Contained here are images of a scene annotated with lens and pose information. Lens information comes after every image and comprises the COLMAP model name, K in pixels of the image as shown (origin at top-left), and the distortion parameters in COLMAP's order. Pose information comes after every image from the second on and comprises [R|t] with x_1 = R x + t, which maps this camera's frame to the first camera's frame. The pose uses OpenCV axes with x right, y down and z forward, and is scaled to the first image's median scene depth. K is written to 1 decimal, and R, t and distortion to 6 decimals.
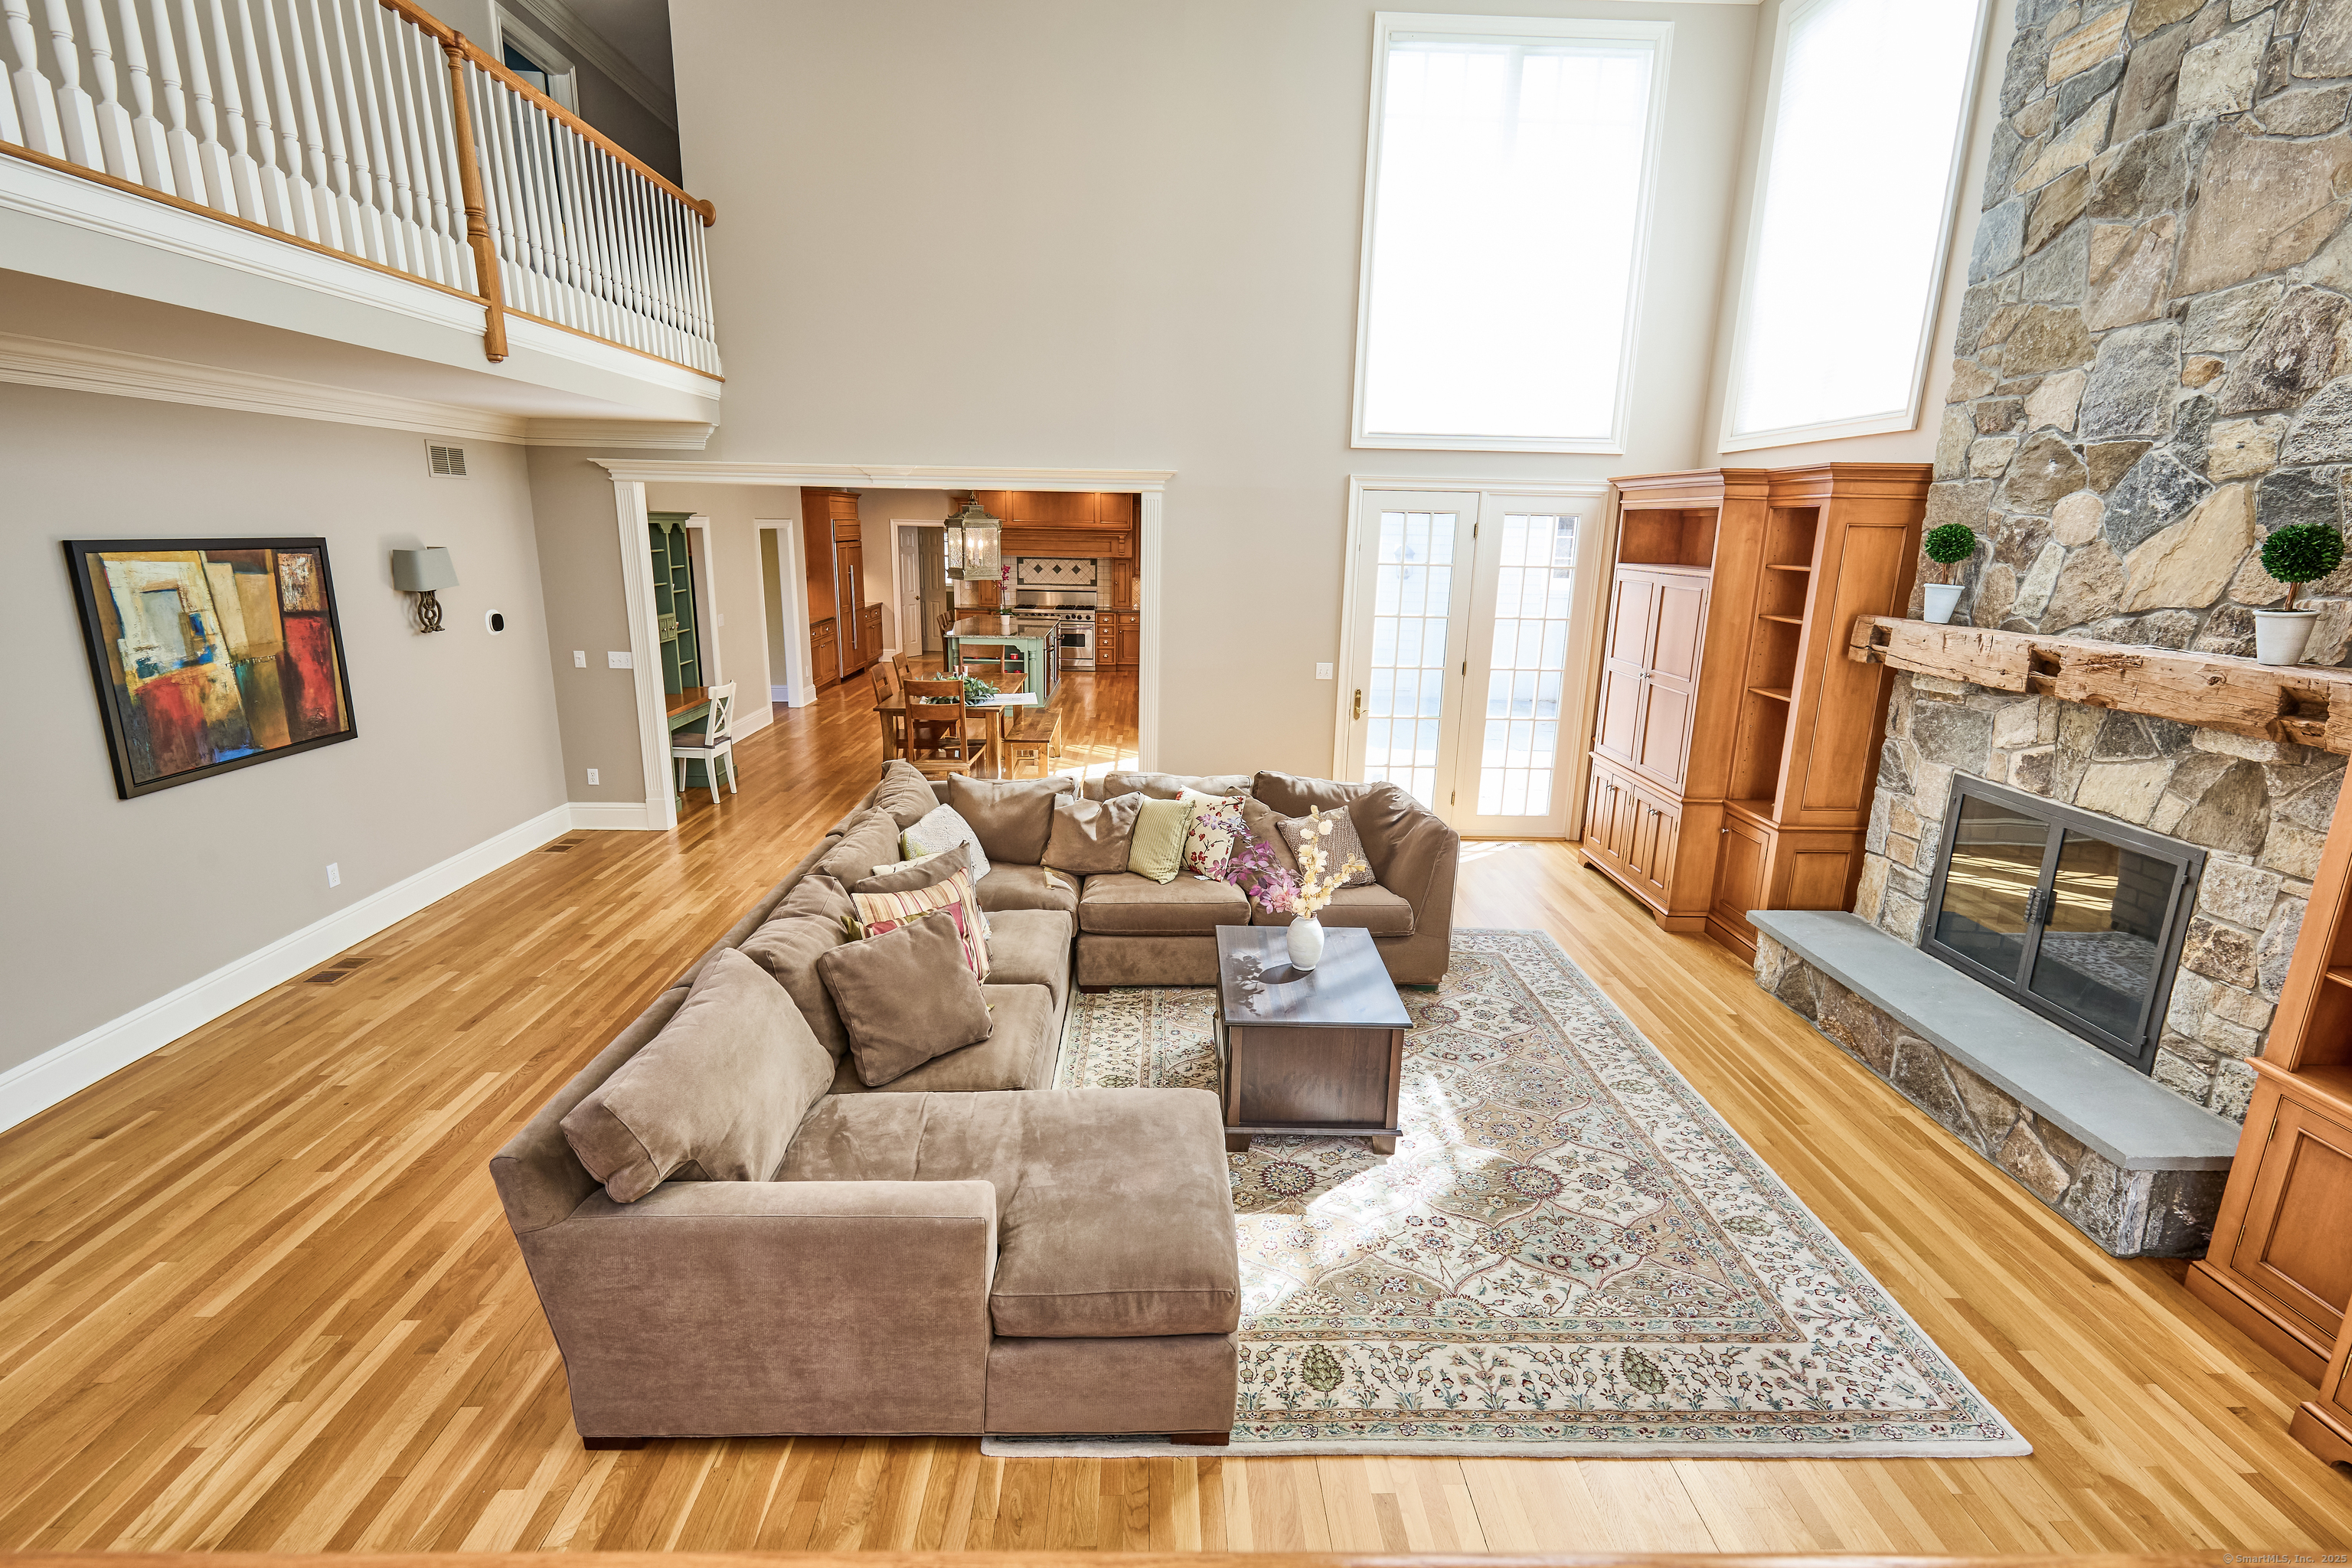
lens RADIAL K [[1073.2, 0, 1177.9], [0, 1073.2, 786.5], [0, 0, 1]] dist [0.000147, -0.000860]
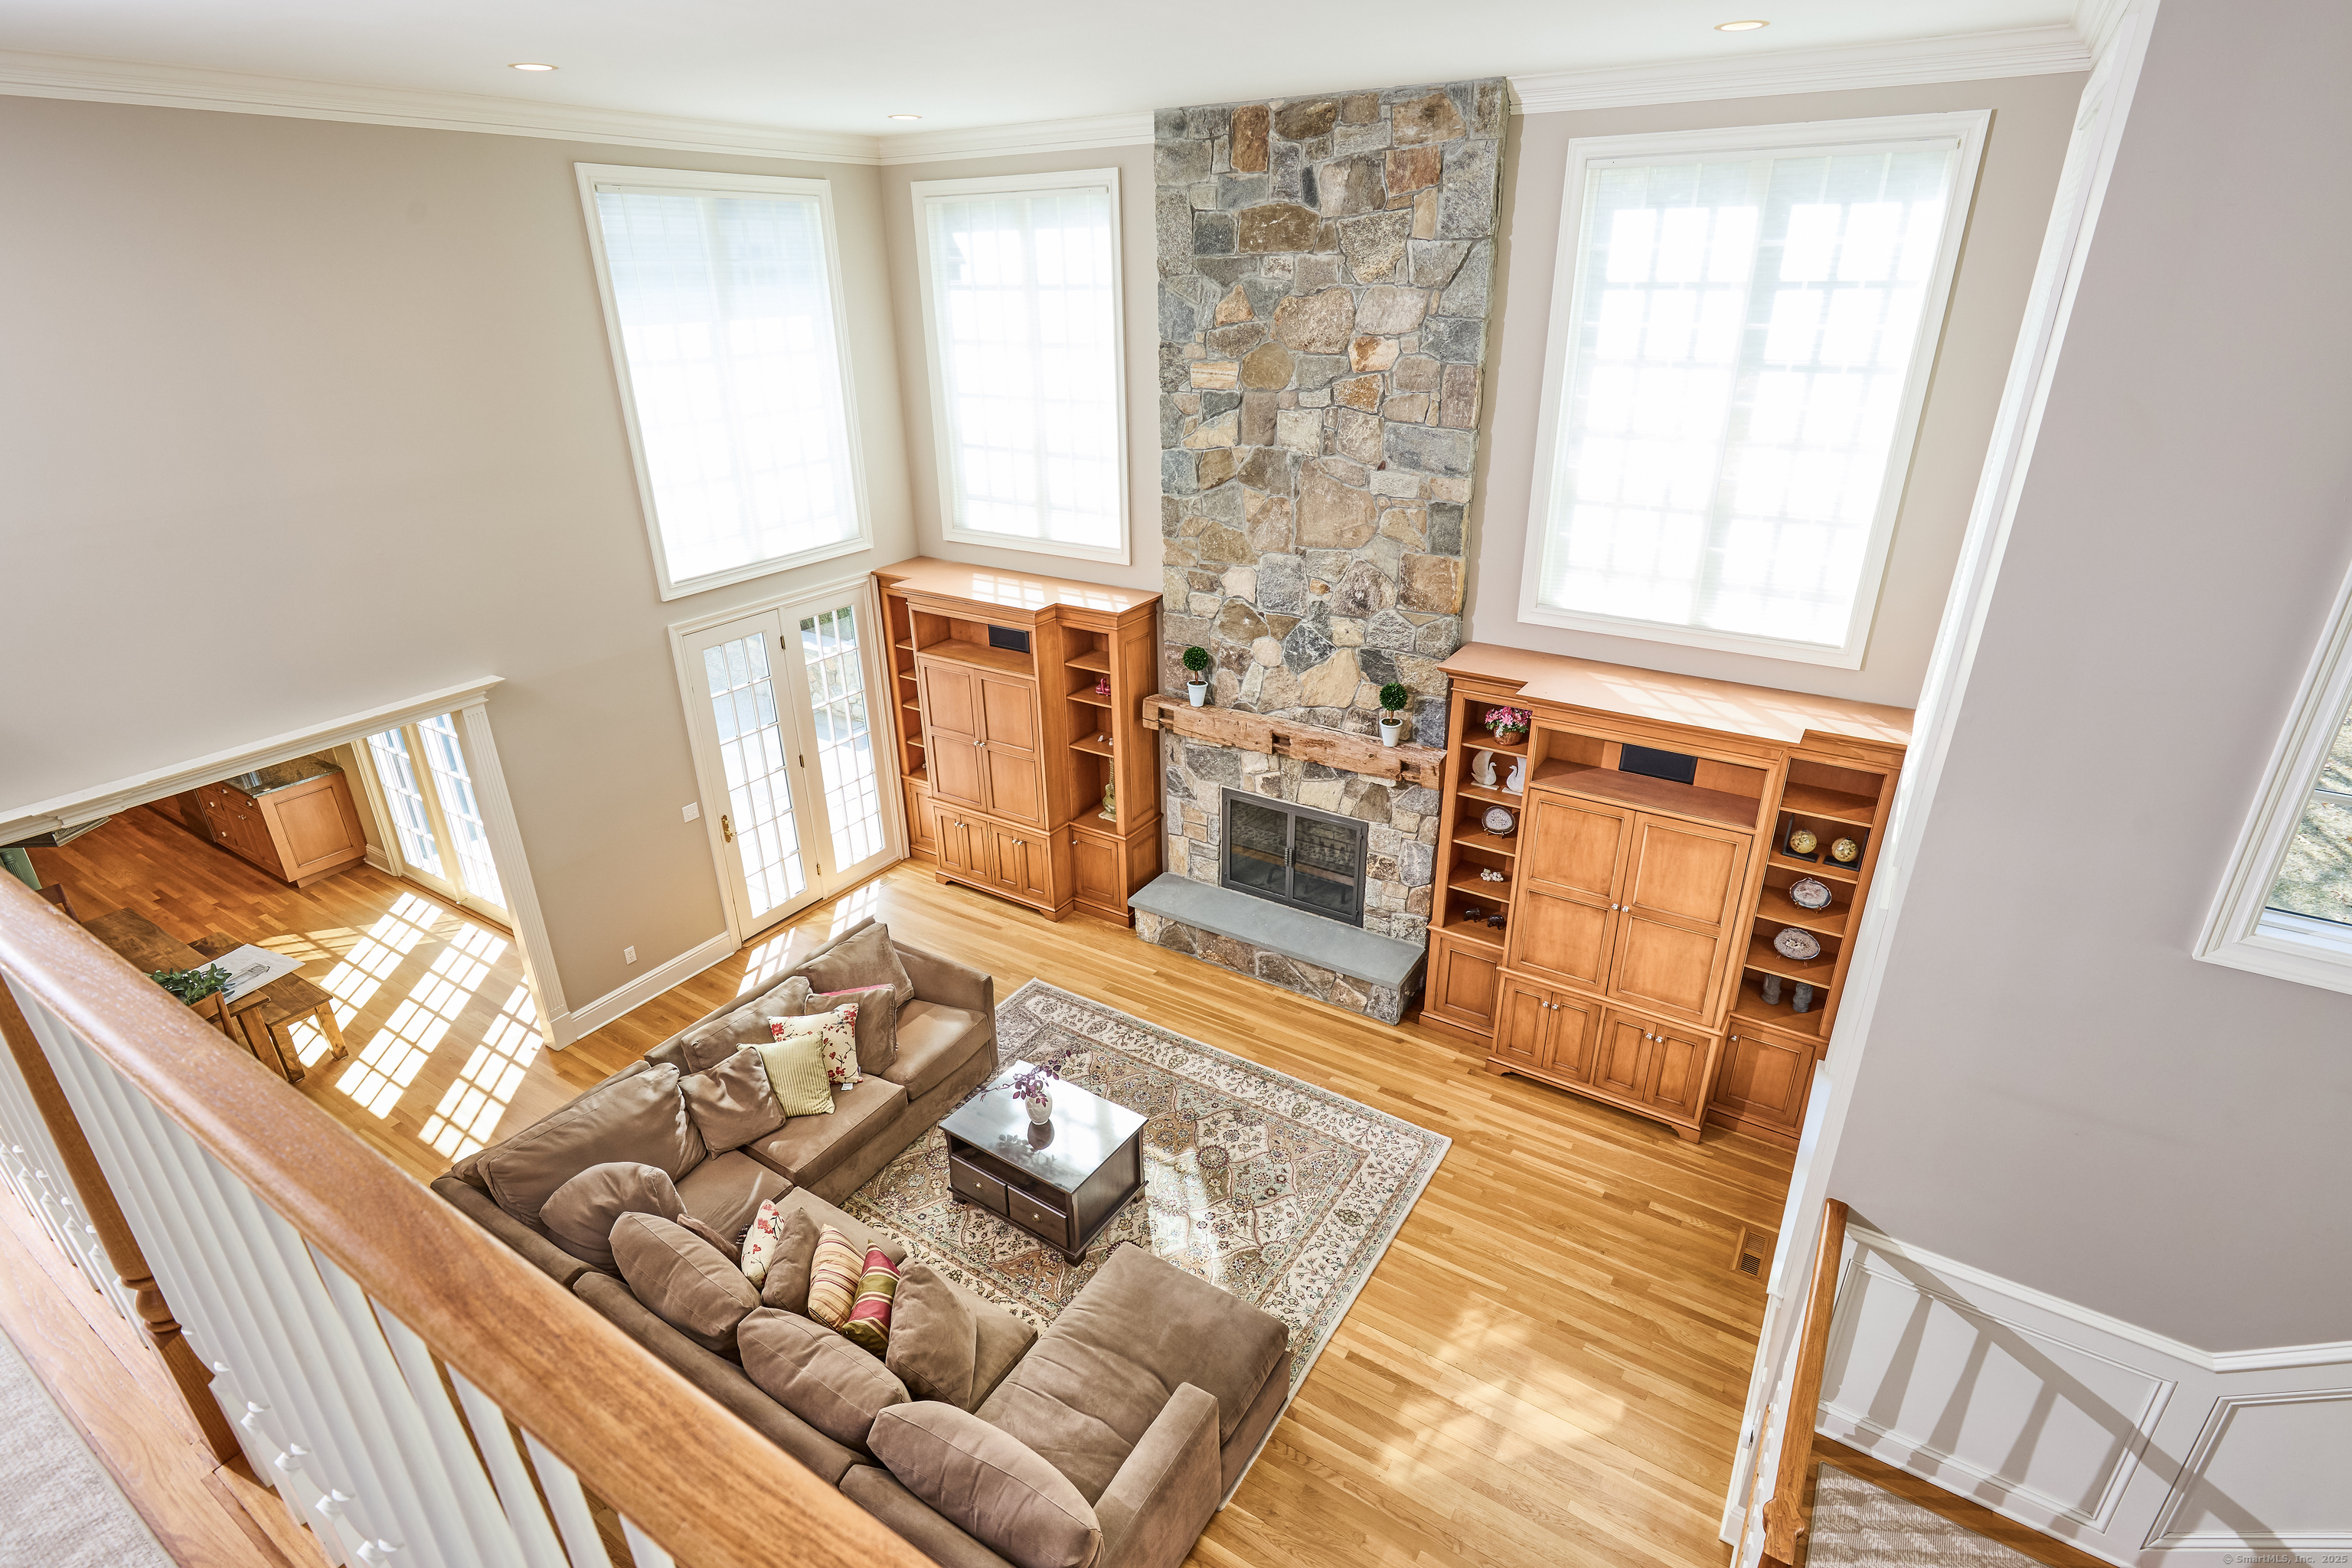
lens RADIAL K [[1160.5, 0, 1178.1], [0, 1160.5, 785.6], [0, 0, 1]] dist [0.003944, 0.000181]
pose [[0.561104, -0.363020, 0.743894, -0.766850], [0.220998, 0.931777, 0.288013, -0.646398], [-0.797698, 0.002794, 0.603051, -0.034323]]
